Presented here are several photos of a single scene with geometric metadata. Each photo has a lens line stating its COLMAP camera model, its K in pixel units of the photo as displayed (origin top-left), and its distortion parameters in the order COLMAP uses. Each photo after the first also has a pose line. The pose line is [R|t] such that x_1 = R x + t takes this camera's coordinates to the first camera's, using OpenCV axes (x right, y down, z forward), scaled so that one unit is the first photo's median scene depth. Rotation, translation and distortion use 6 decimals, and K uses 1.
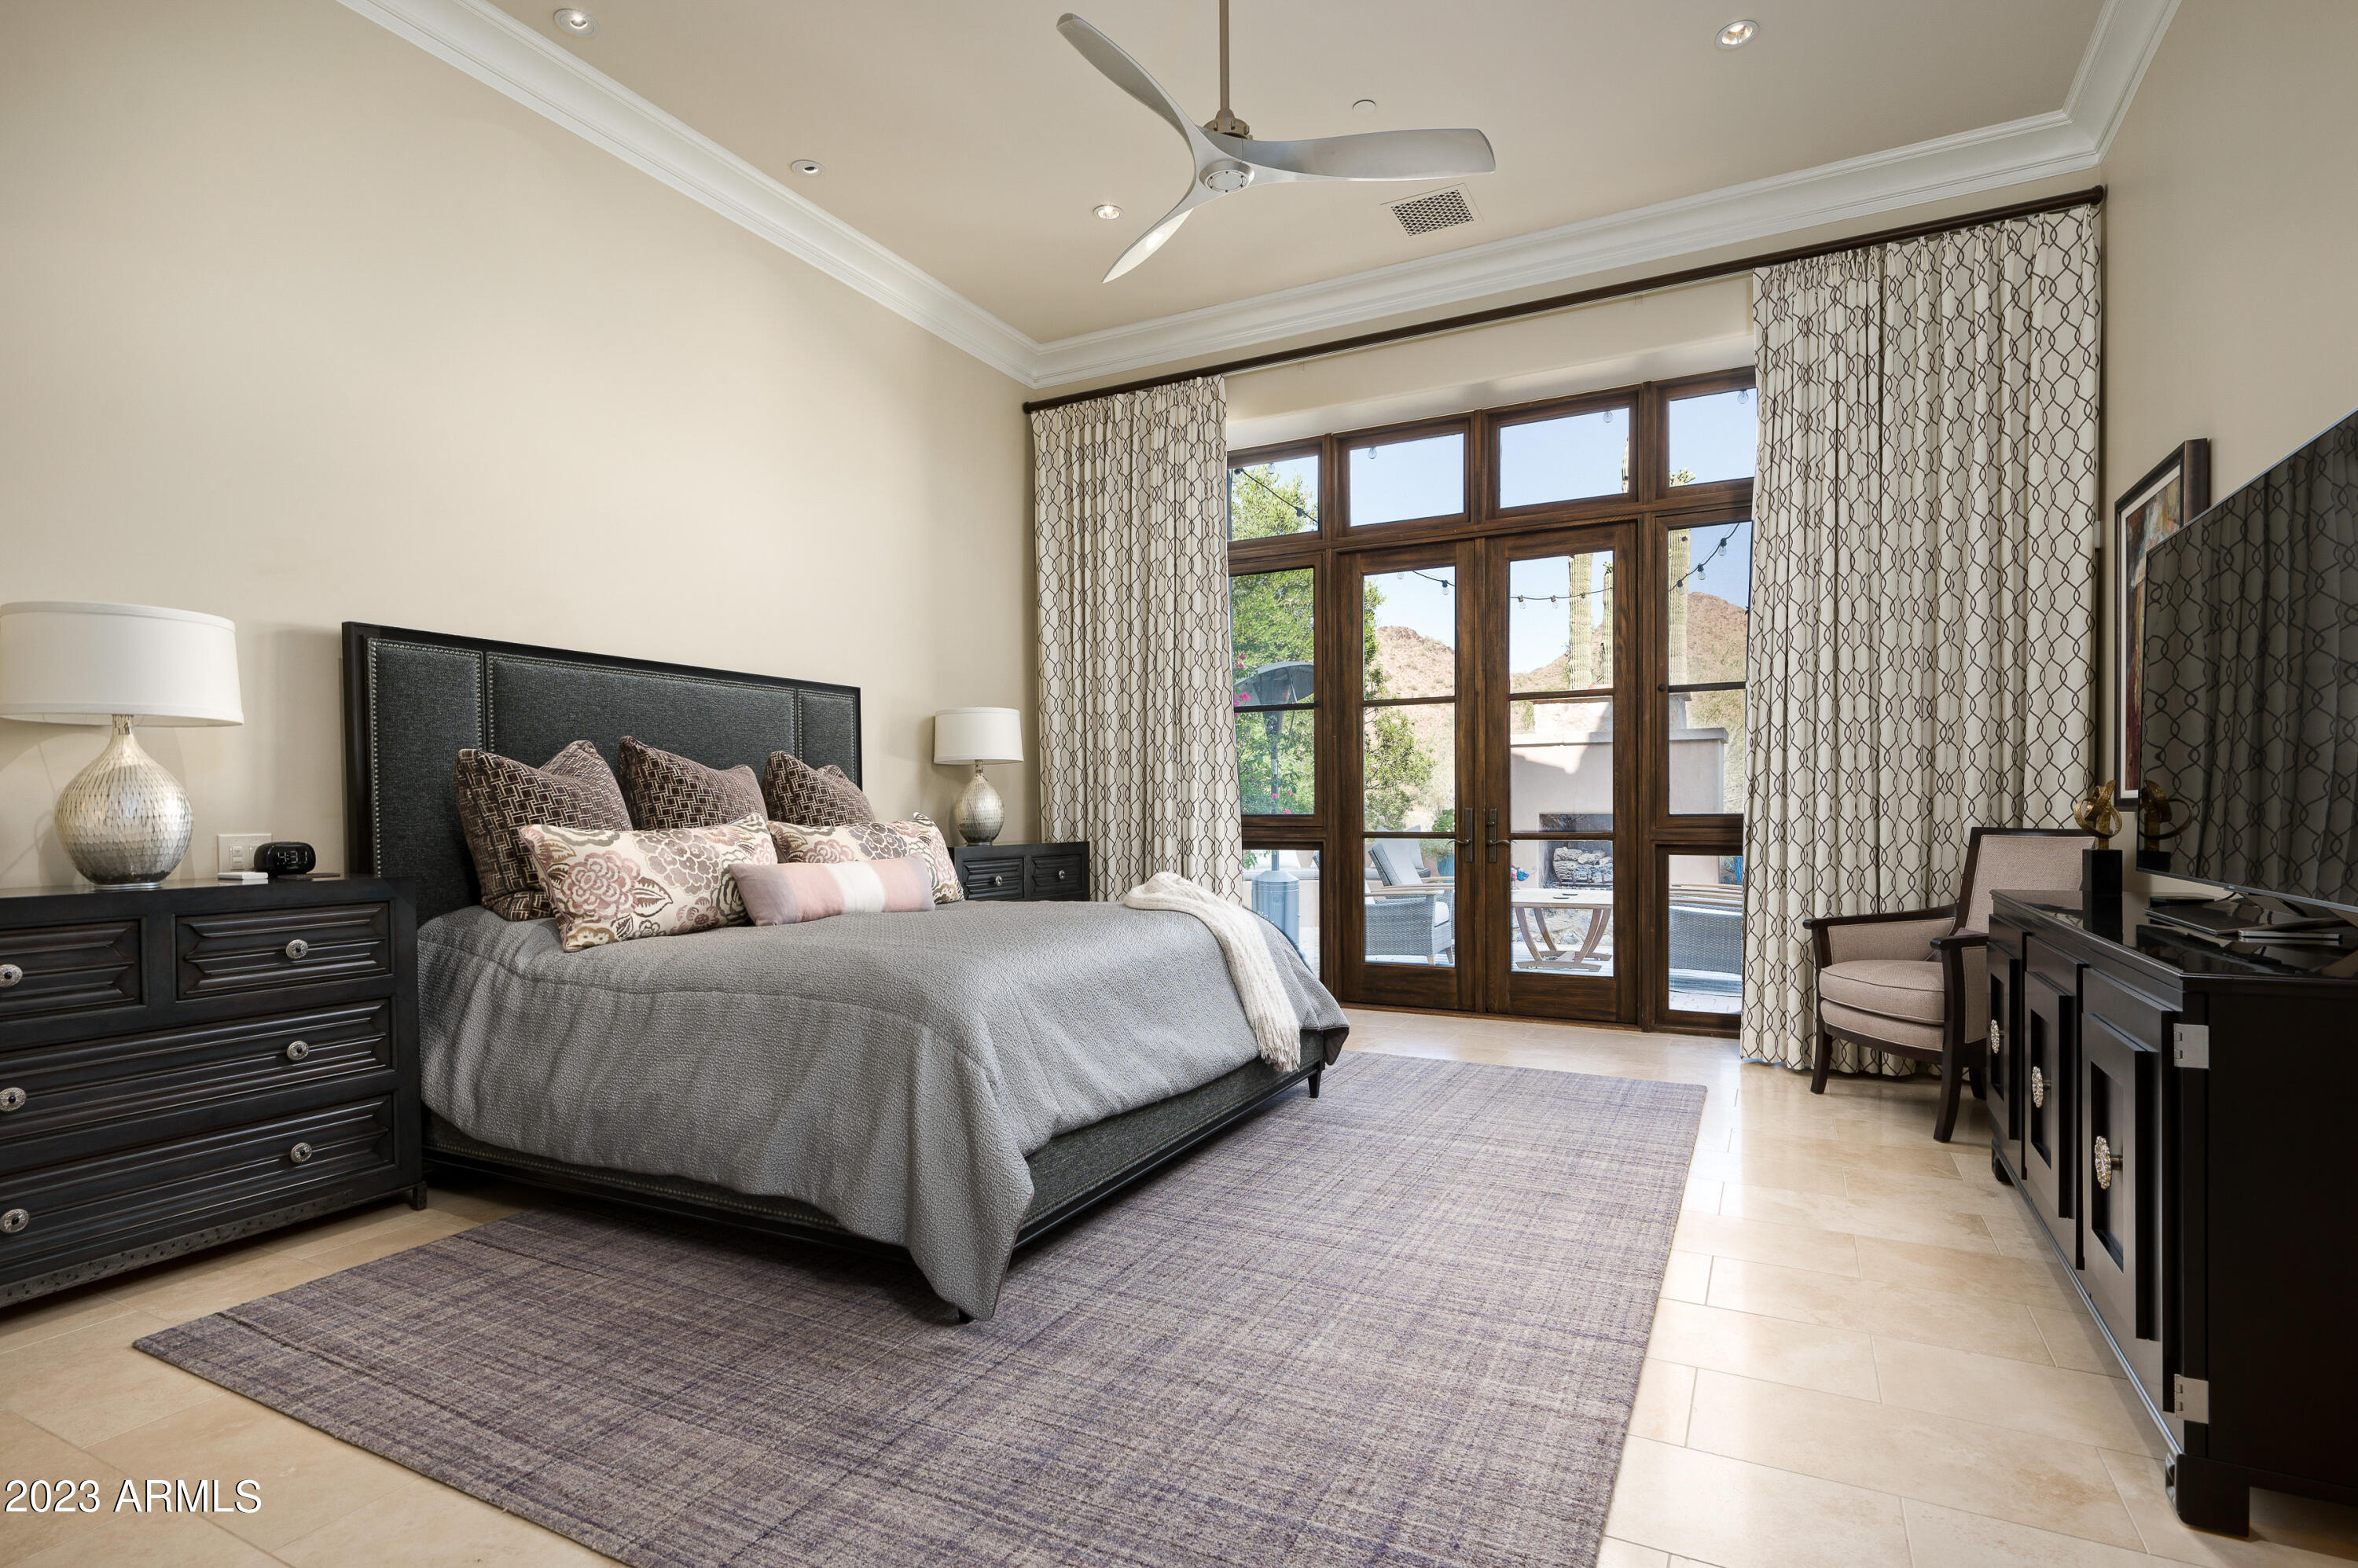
lens RADIAL K [[1178.8, 0, 1167.2], [0, 1178.8, 824.1], [0, 0, 1]] dist [-0.001316, -0.000519]
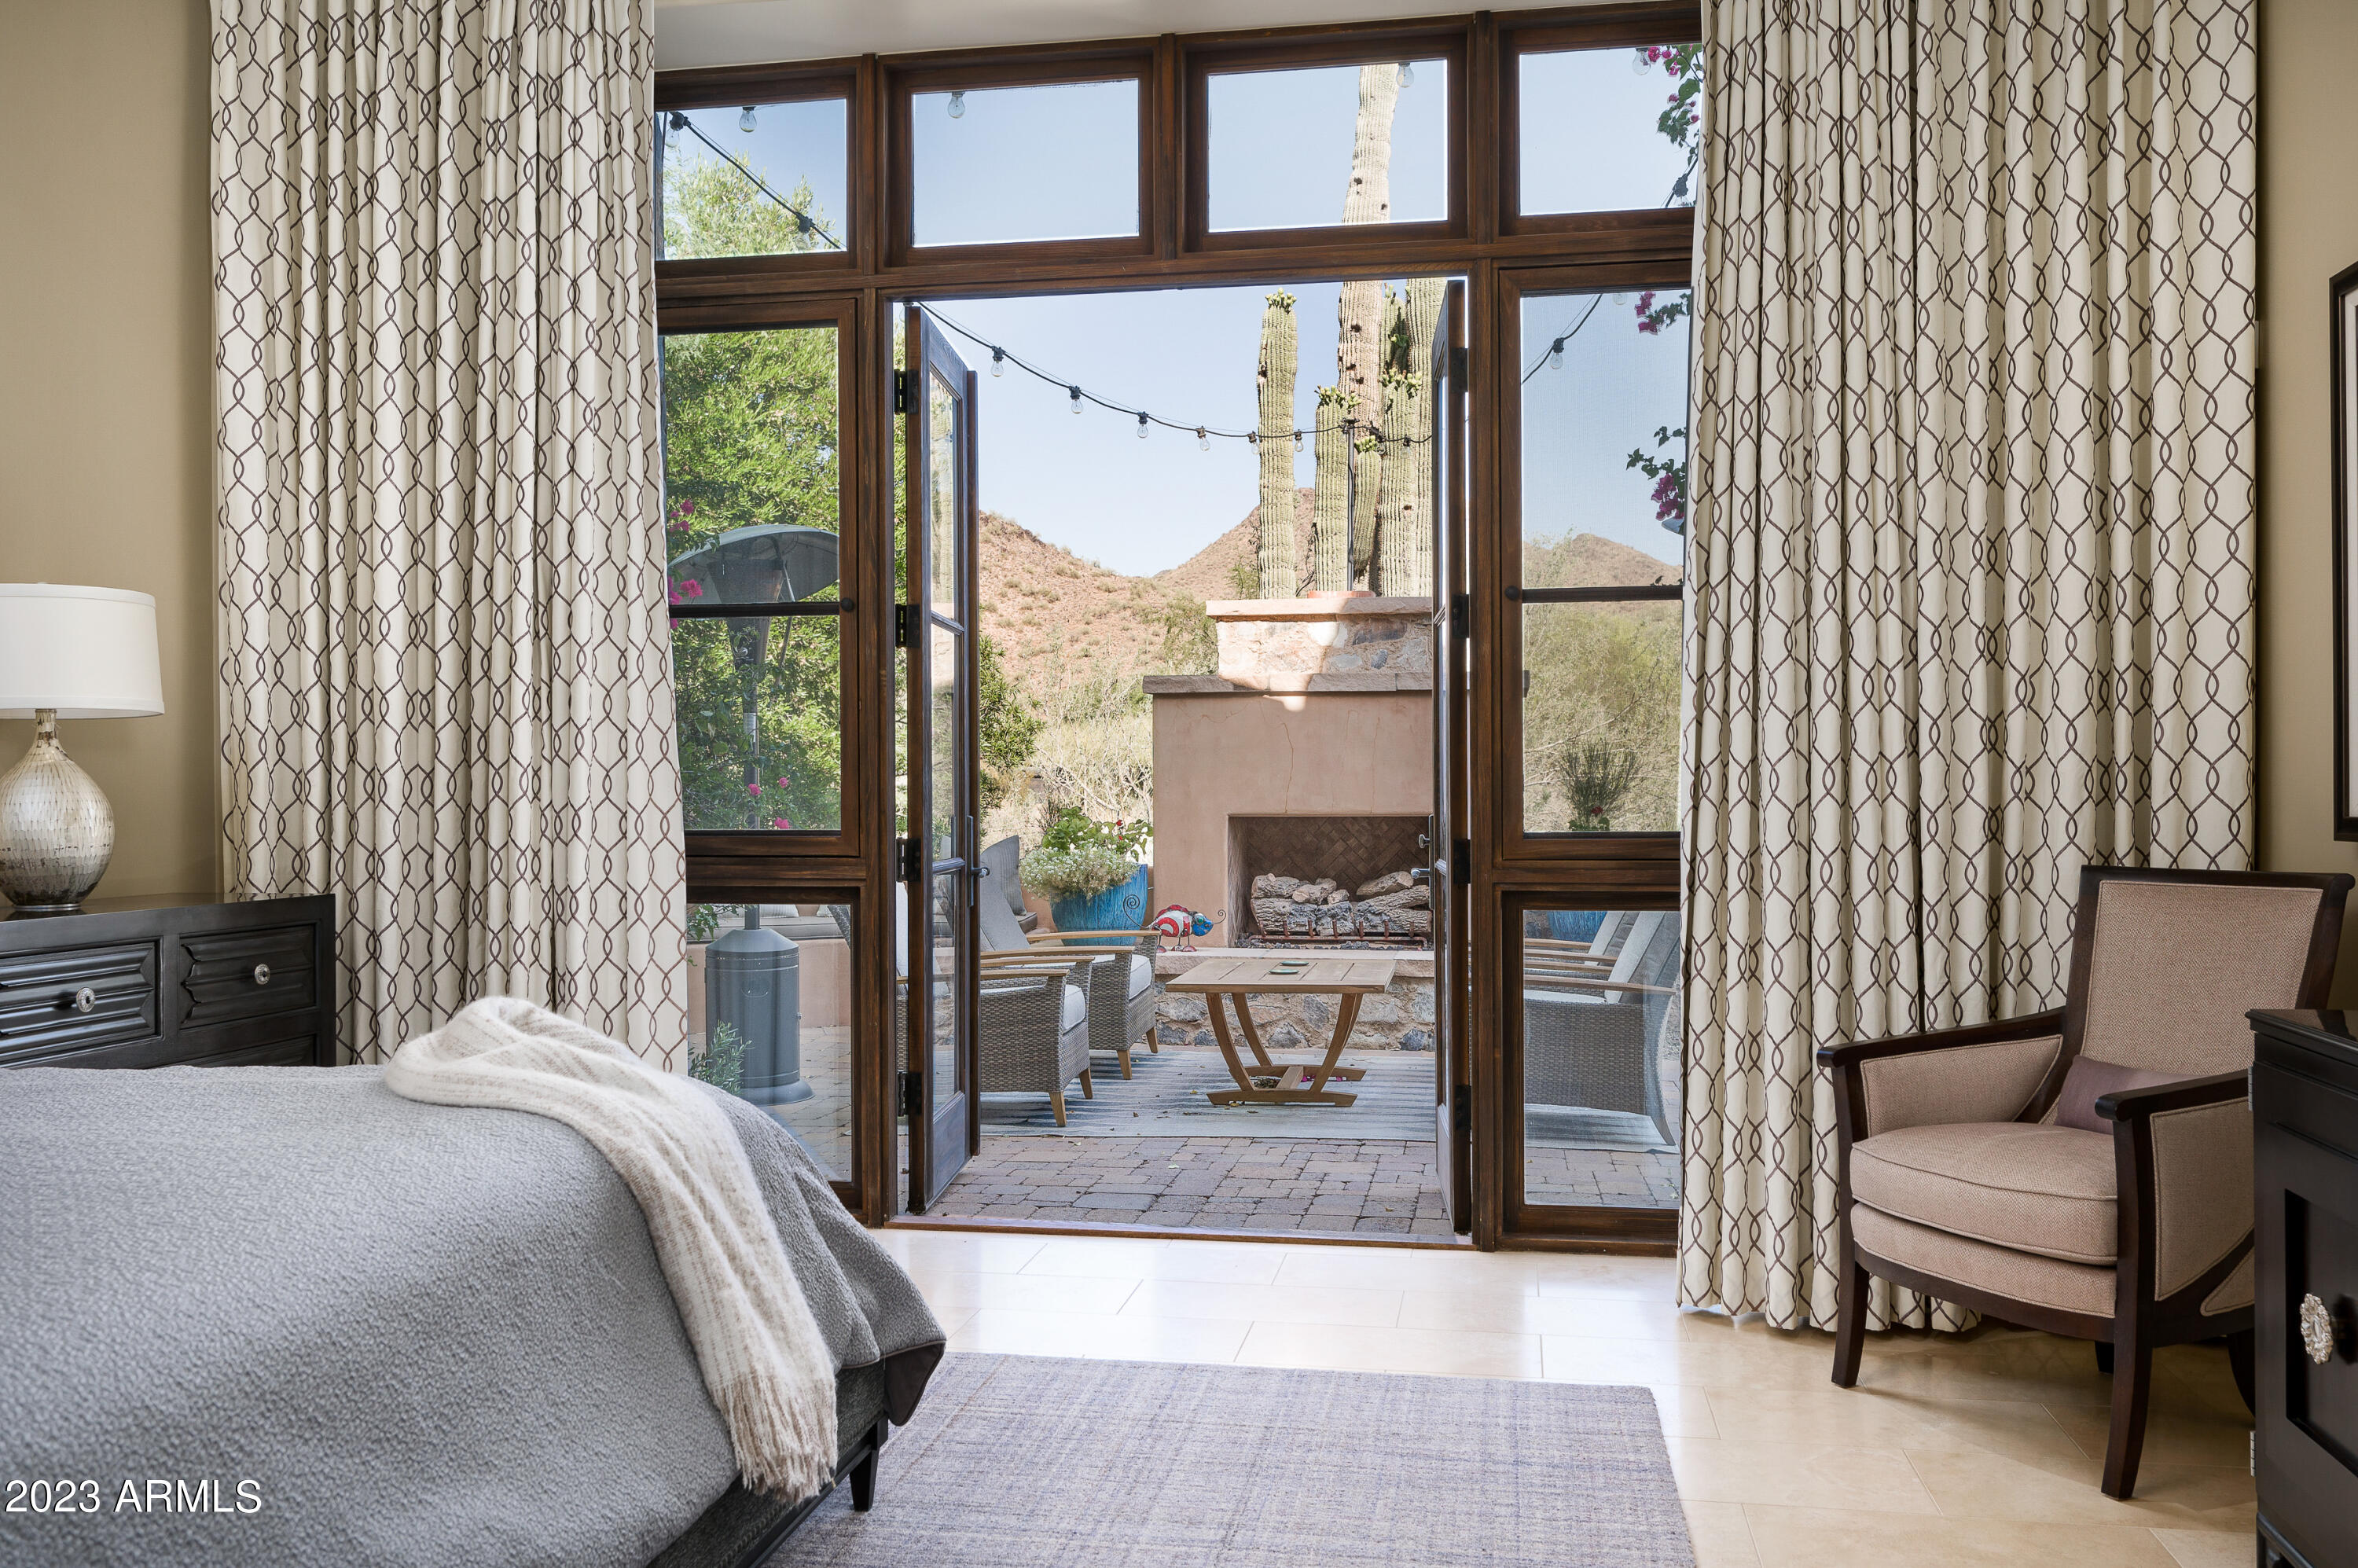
lens RADIAL K [[1849.7, 0, 1177.6], [0, 1849.7, 792.0], [0, 0, 1]] dist [-0.001393, 0.007257]
pose [[0.947372, 0.001199, 0.320133, 0.013174], [0.001759, 0.999958, -0.008951, -0.018468], [-0.320130, 0.009043, 0.947330, 0.248125]]
